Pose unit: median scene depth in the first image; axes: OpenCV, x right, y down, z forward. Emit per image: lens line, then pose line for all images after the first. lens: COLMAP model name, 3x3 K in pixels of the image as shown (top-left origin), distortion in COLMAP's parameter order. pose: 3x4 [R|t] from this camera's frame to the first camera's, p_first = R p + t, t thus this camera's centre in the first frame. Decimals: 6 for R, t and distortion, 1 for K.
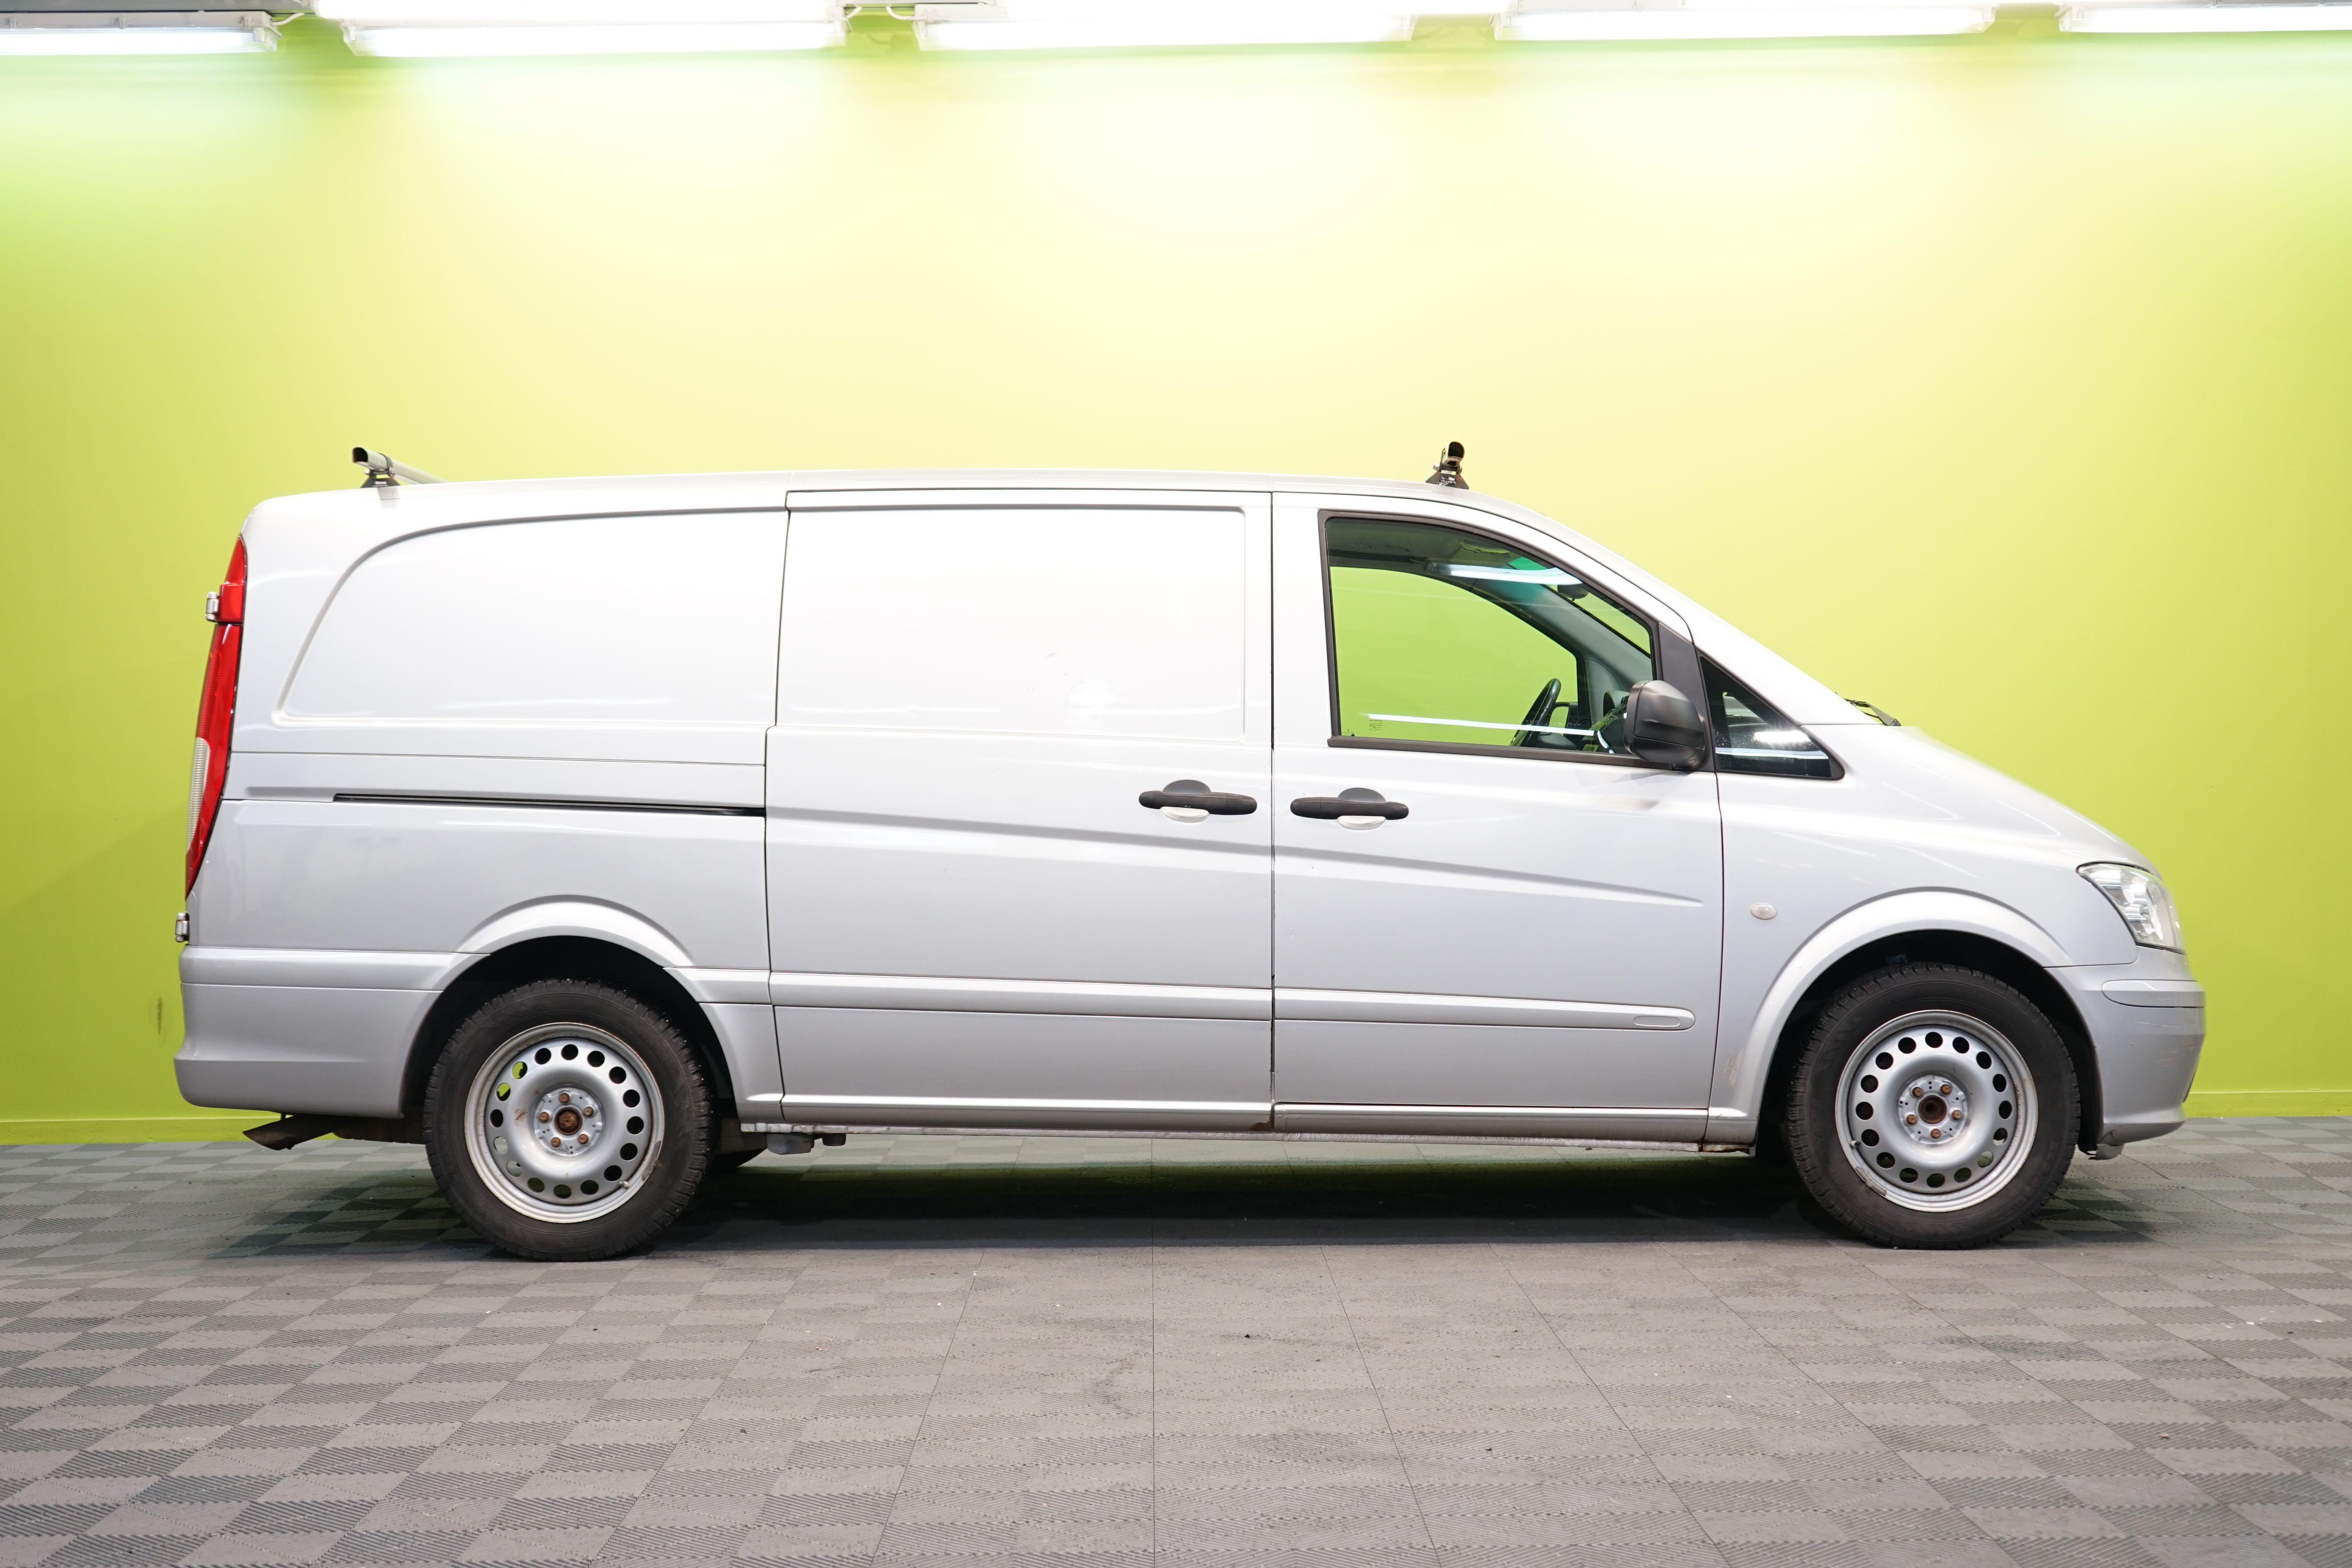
lens RADIAL K [[2937.9, 0, 1145.4], [0, 2937.9, 788.8], [0, 0, 1]] dist [-0.000953, 0.000000]
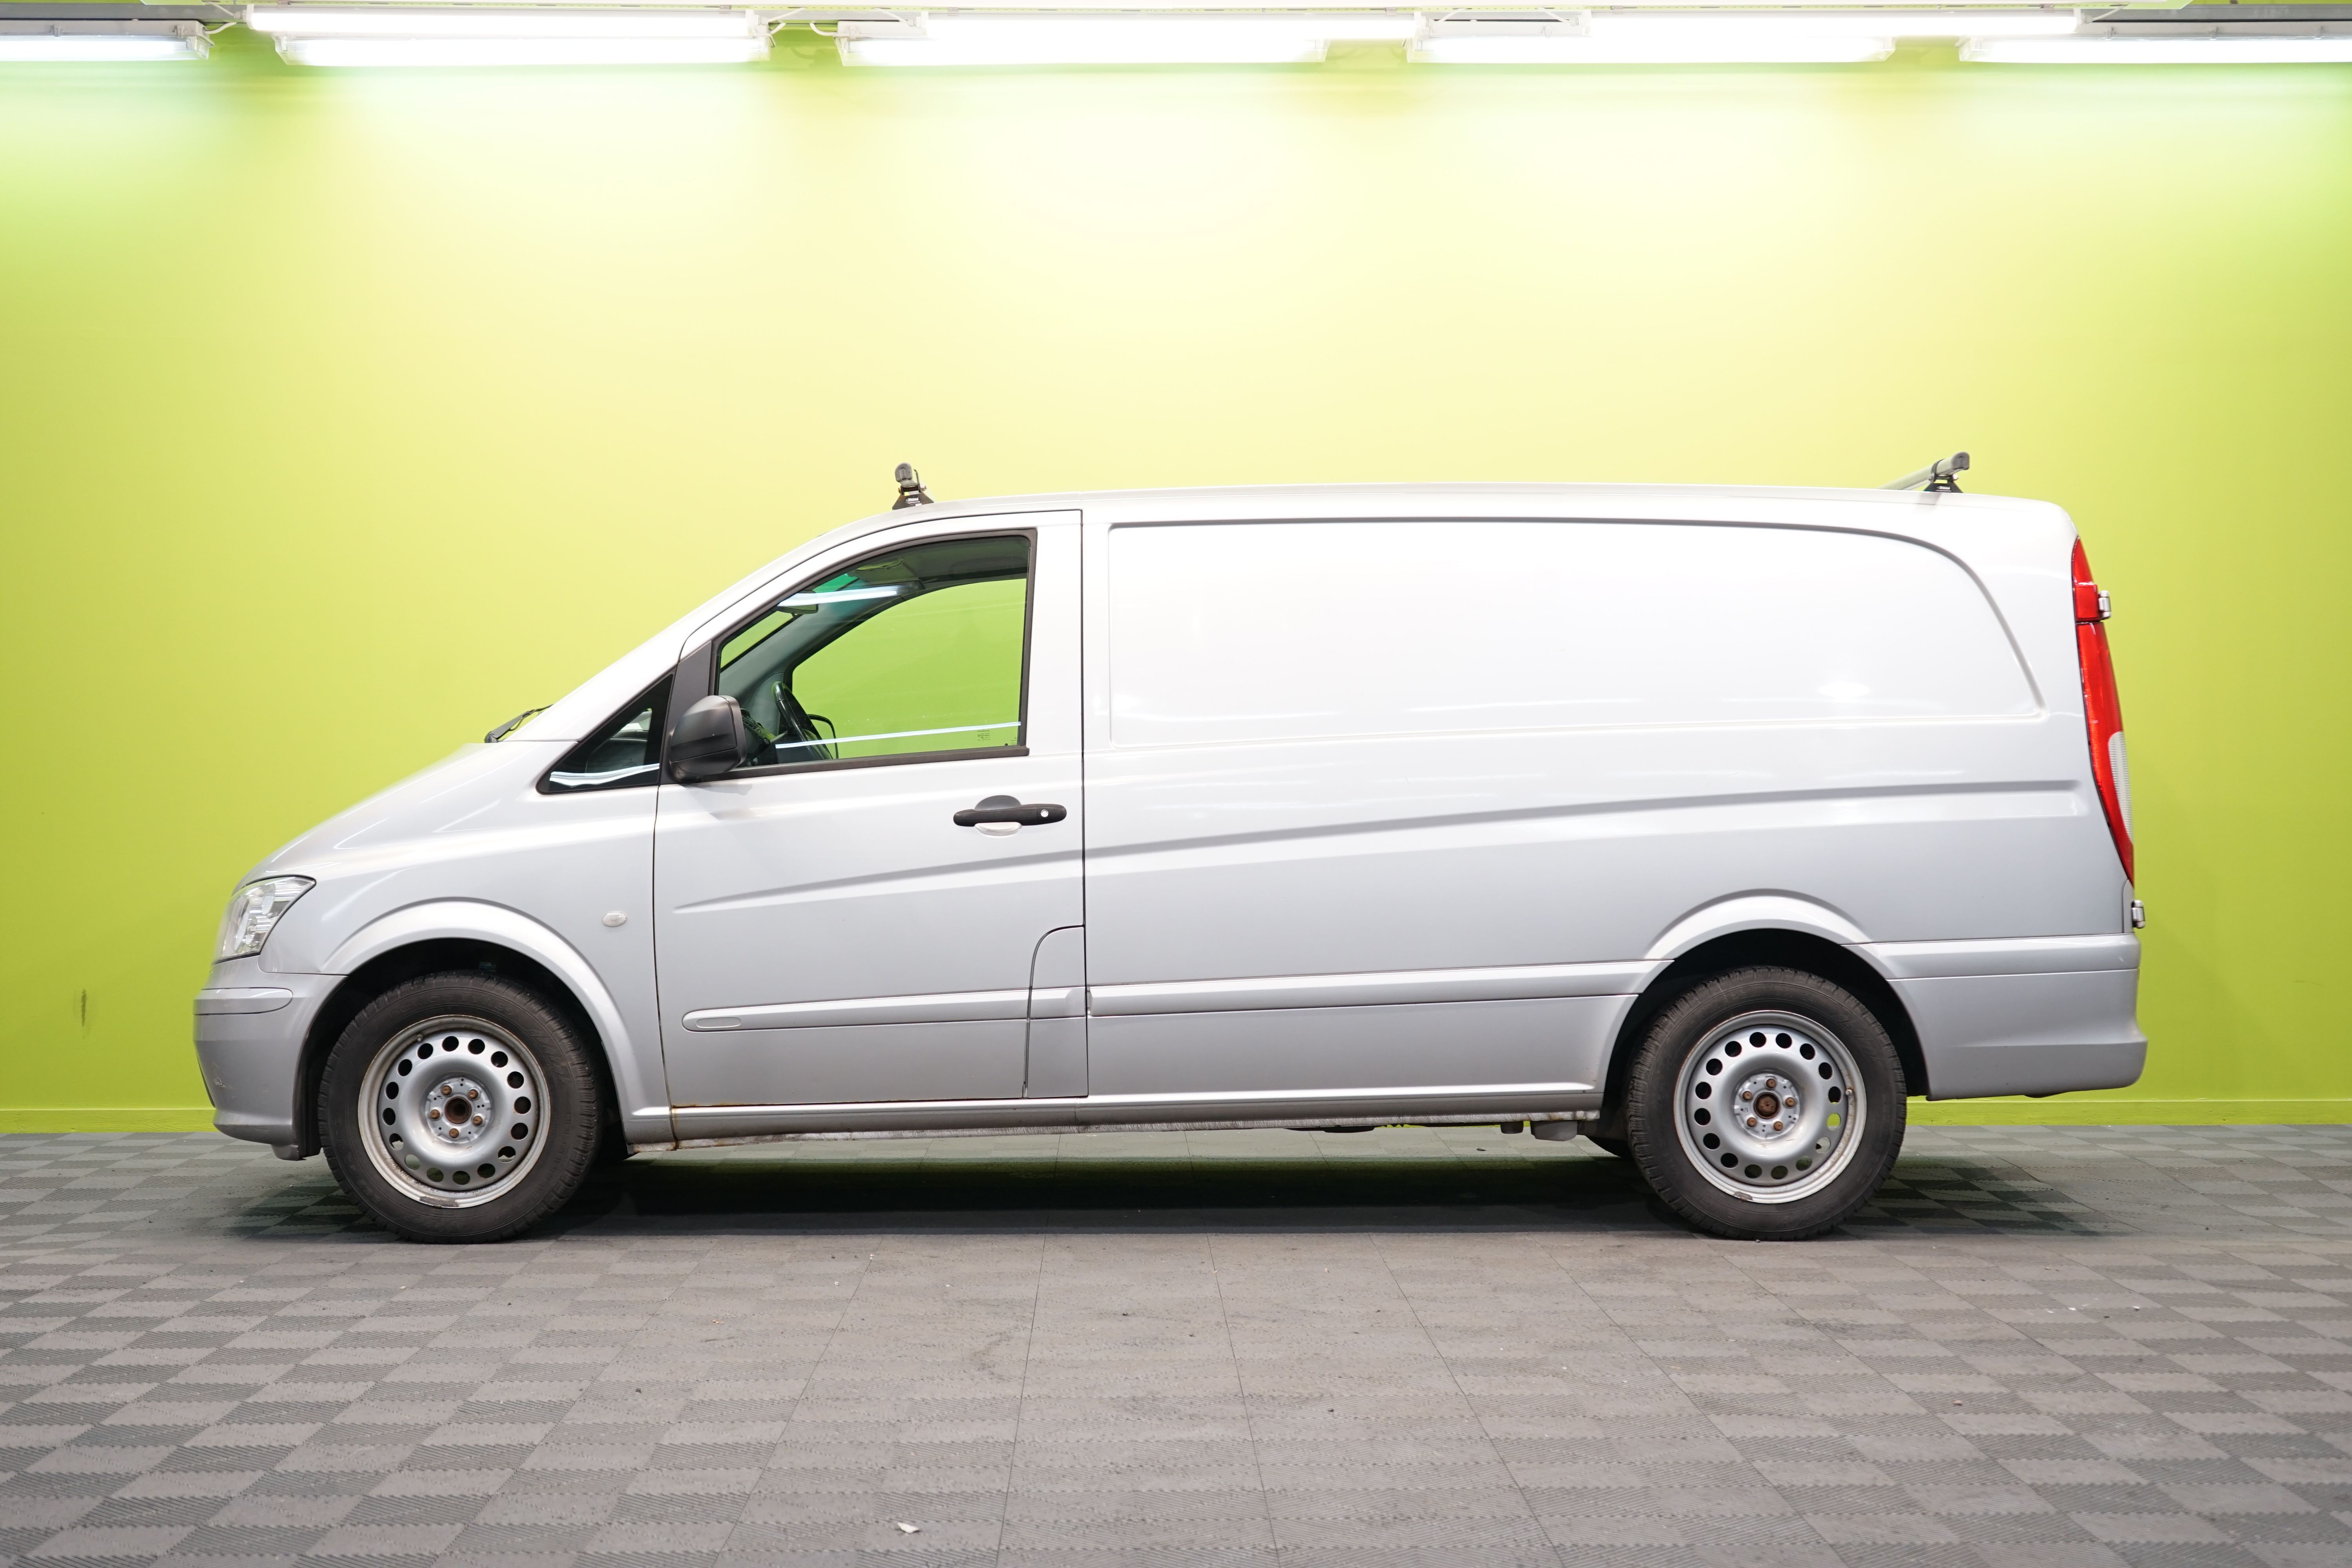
lens RADIAL K [[3298.5, 0, 1203.1], [0, 3298.5, 788.9], [0, 0, 1]] dist [-0.007528, 0.000000]
pose [[0.999881, 0.009737, 0.012002, 0.047695], [-0.009723, 0.999952, -0.001212, -0.000886], [-0.012013, 0.001095, 0.999927, -0.185757]]
